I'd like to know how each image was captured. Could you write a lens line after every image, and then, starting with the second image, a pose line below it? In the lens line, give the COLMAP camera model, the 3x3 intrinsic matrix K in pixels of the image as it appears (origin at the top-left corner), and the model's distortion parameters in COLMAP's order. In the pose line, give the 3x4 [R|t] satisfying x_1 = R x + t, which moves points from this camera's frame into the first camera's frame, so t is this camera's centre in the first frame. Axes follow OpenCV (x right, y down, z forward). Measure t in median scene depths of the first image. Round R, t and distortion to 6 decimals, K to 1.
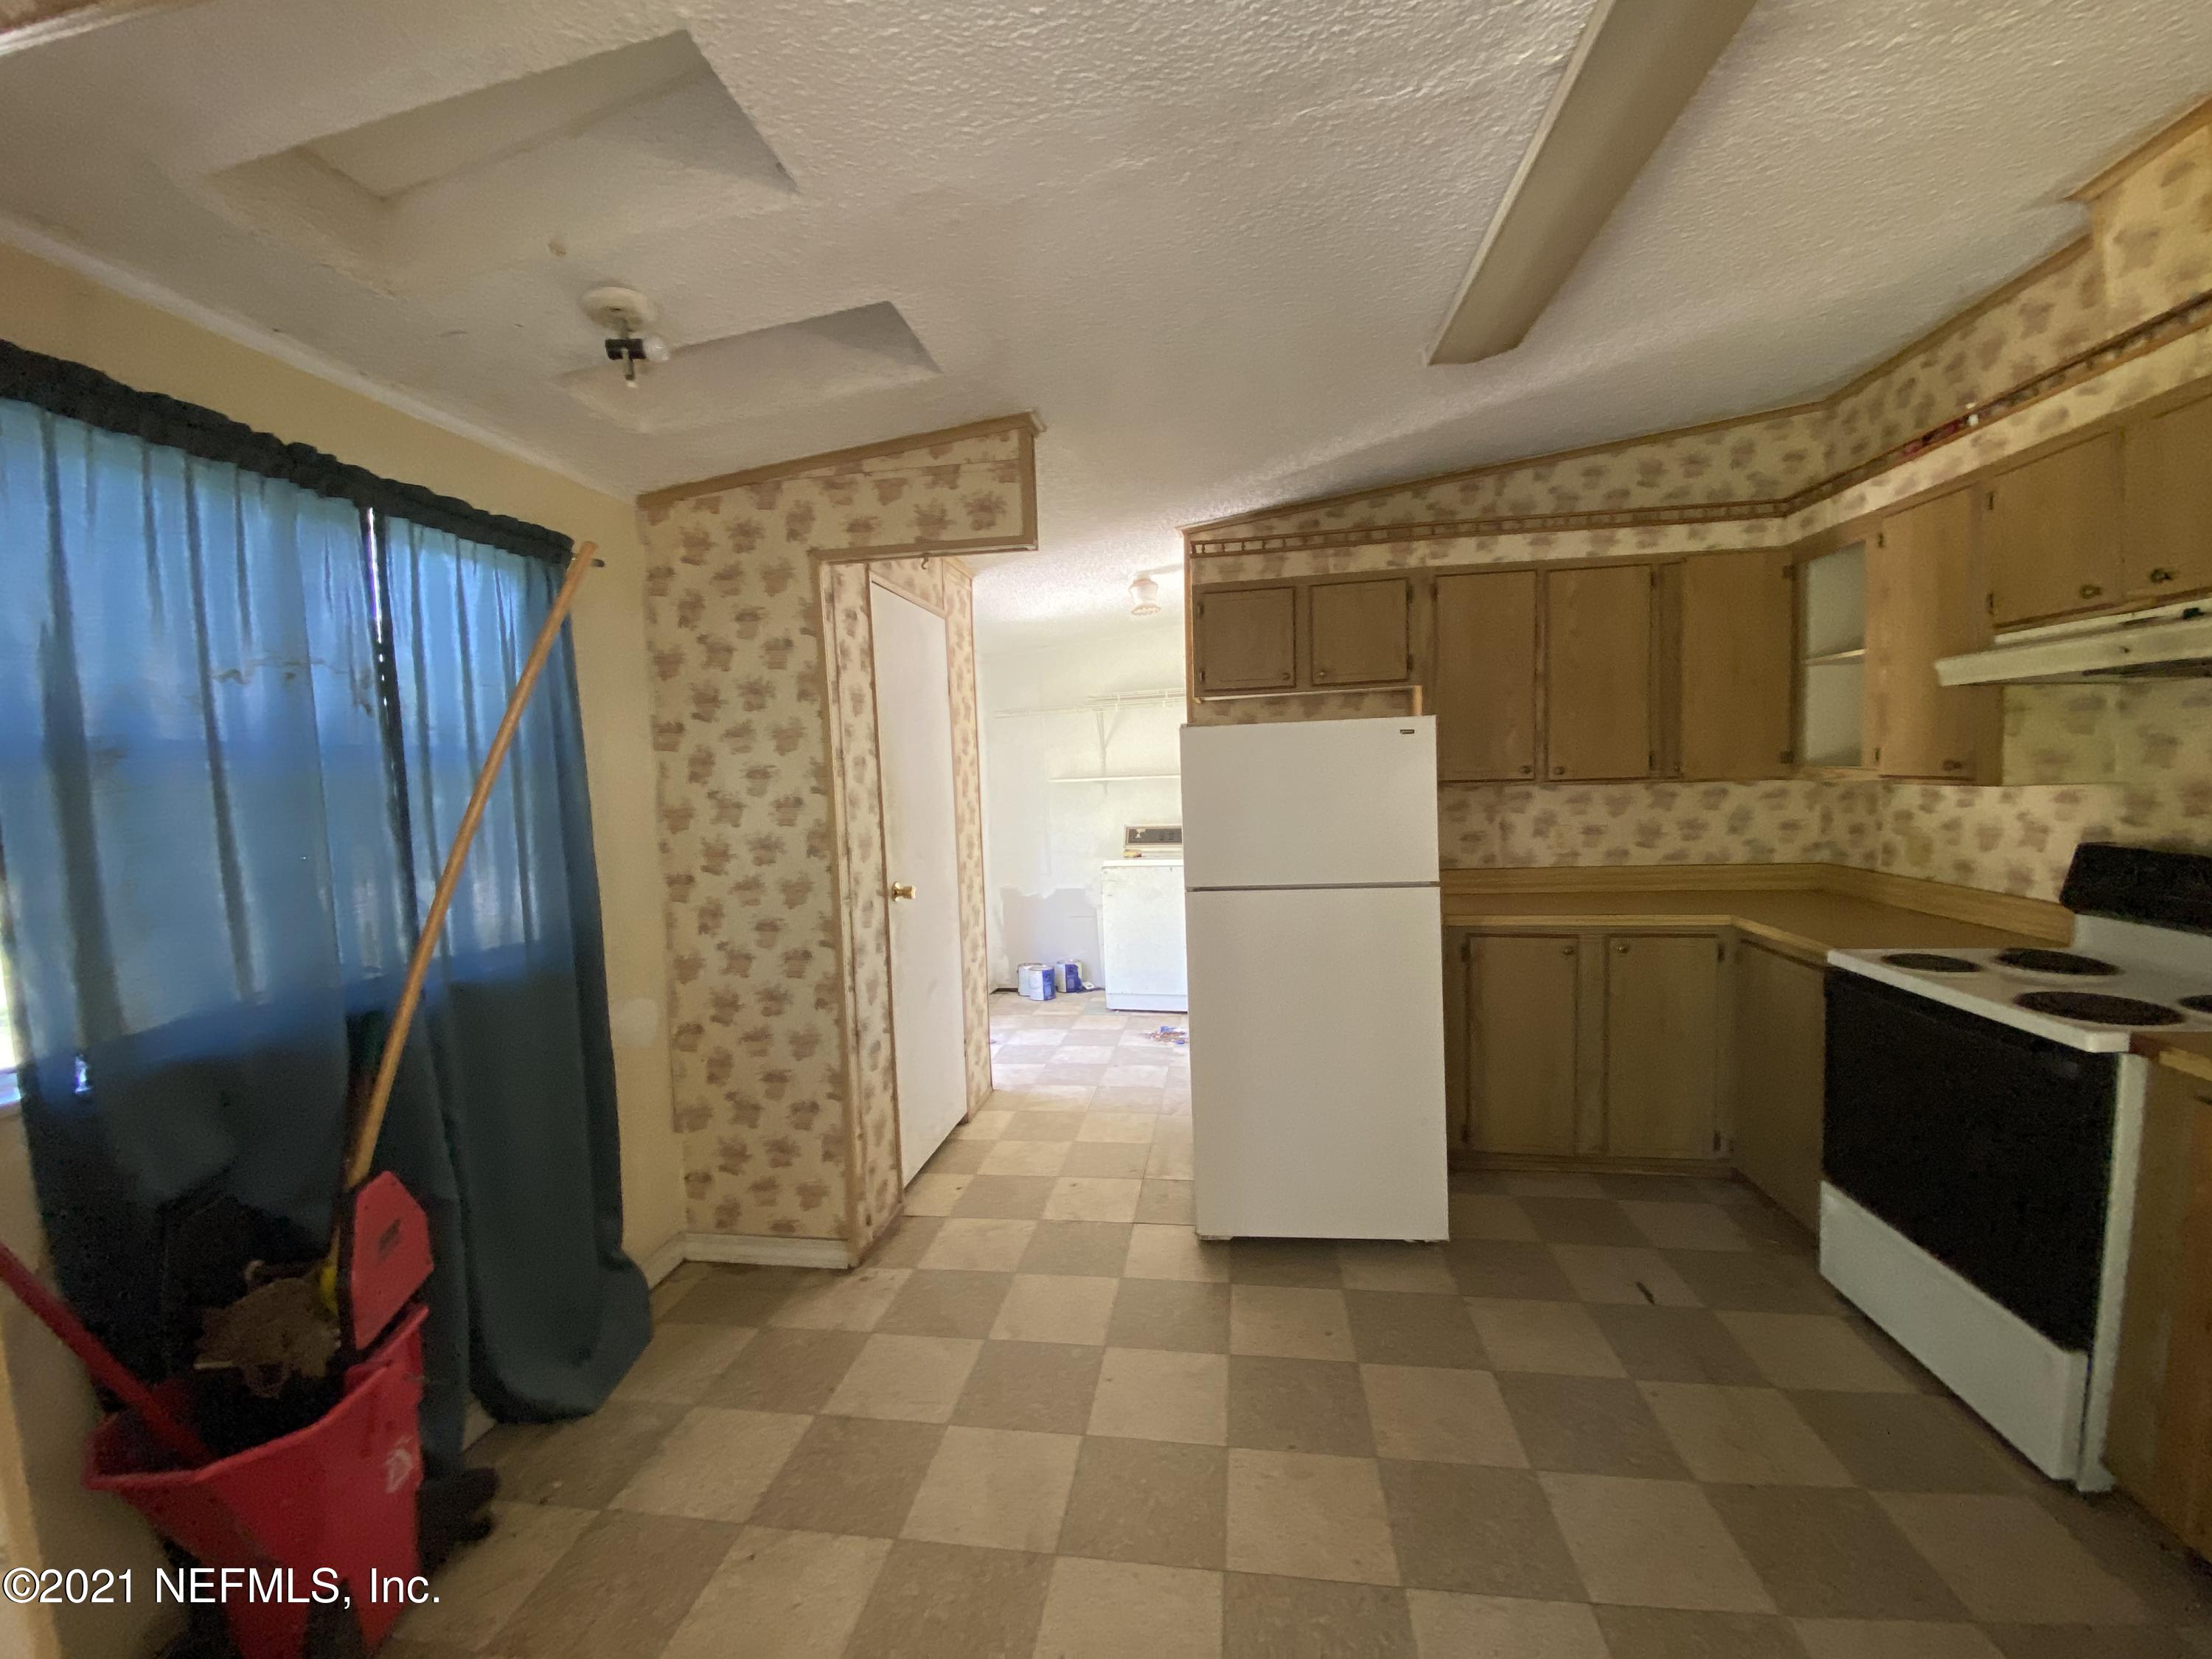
lens RADIAL K [[889.9, 0, 1099.5], [0, 889.9, 840.2], [0, 0, 1]] dist [0.000630, -0.010553]
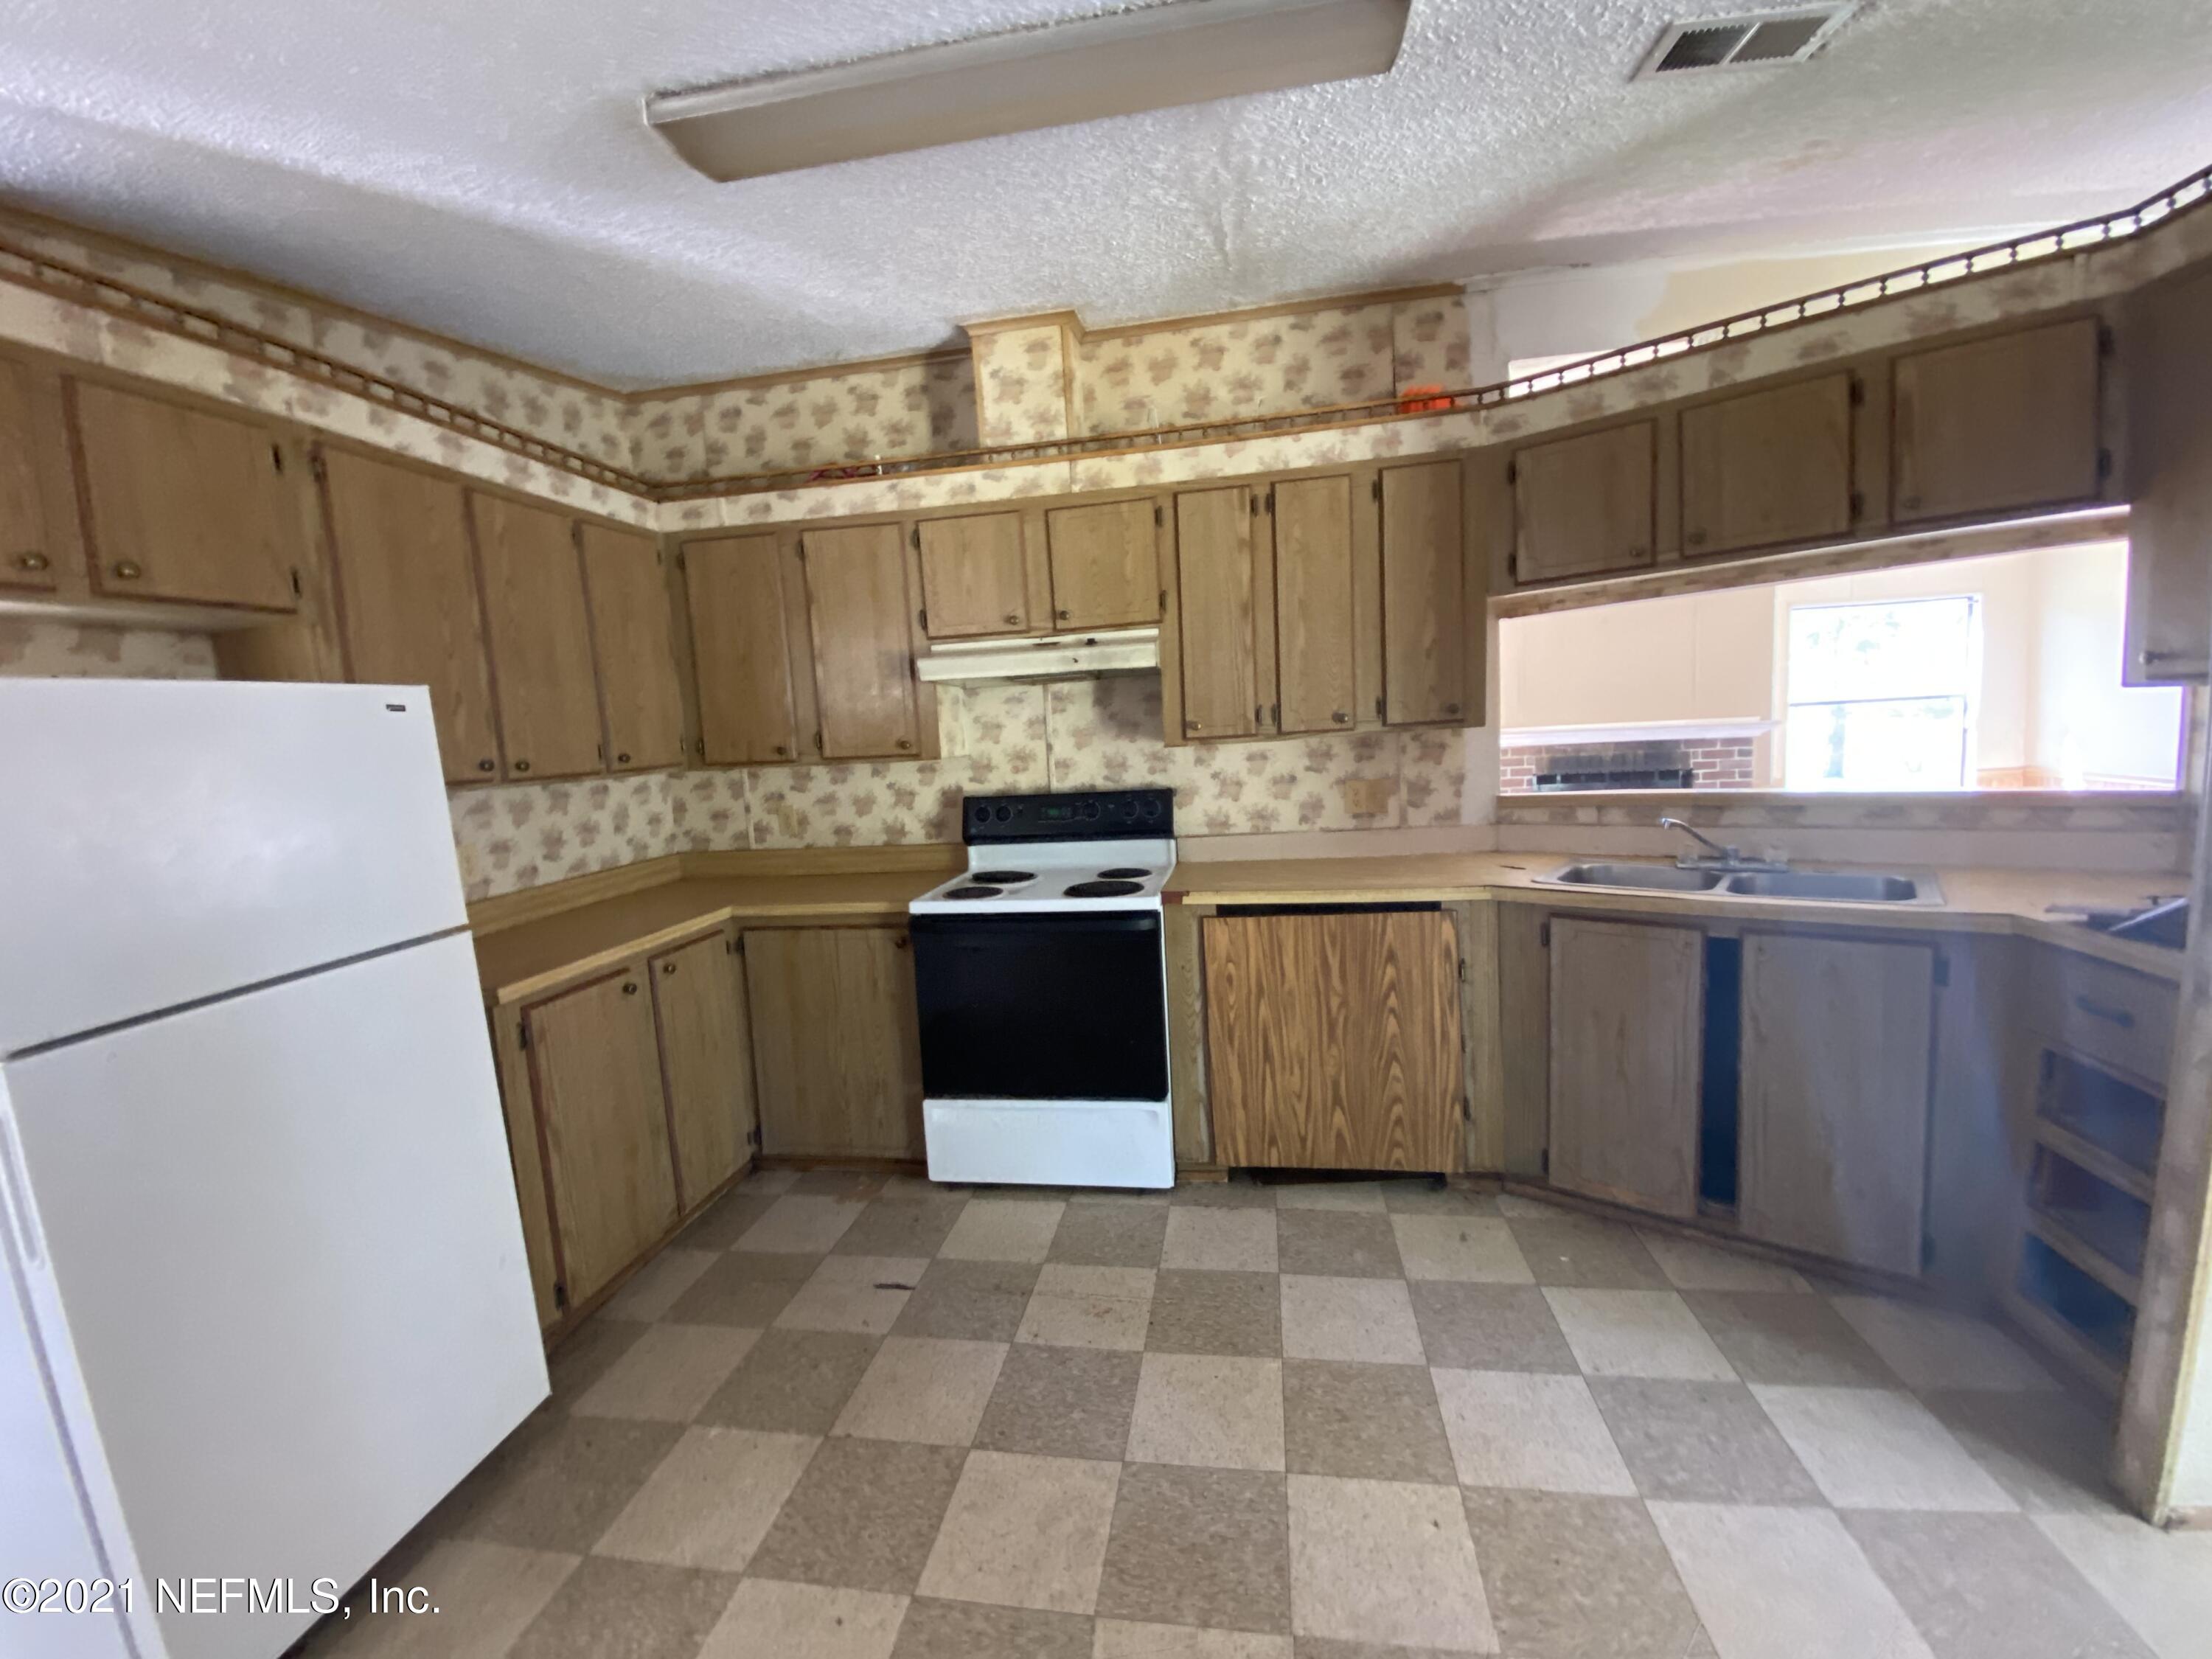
lens RADIAL K [[889.9, 0, 1107.5], [0, 889.9, 838.0], [0, 0, 1]] dist [0.000630, -0.010553]
pose [[0.014556, -0.096375, 0.995239, -0.238187], [0.128006, 0.987334, 0.093737, -0.027625], [-0.991667, 0.126032, 0.026708, 0.537672]]
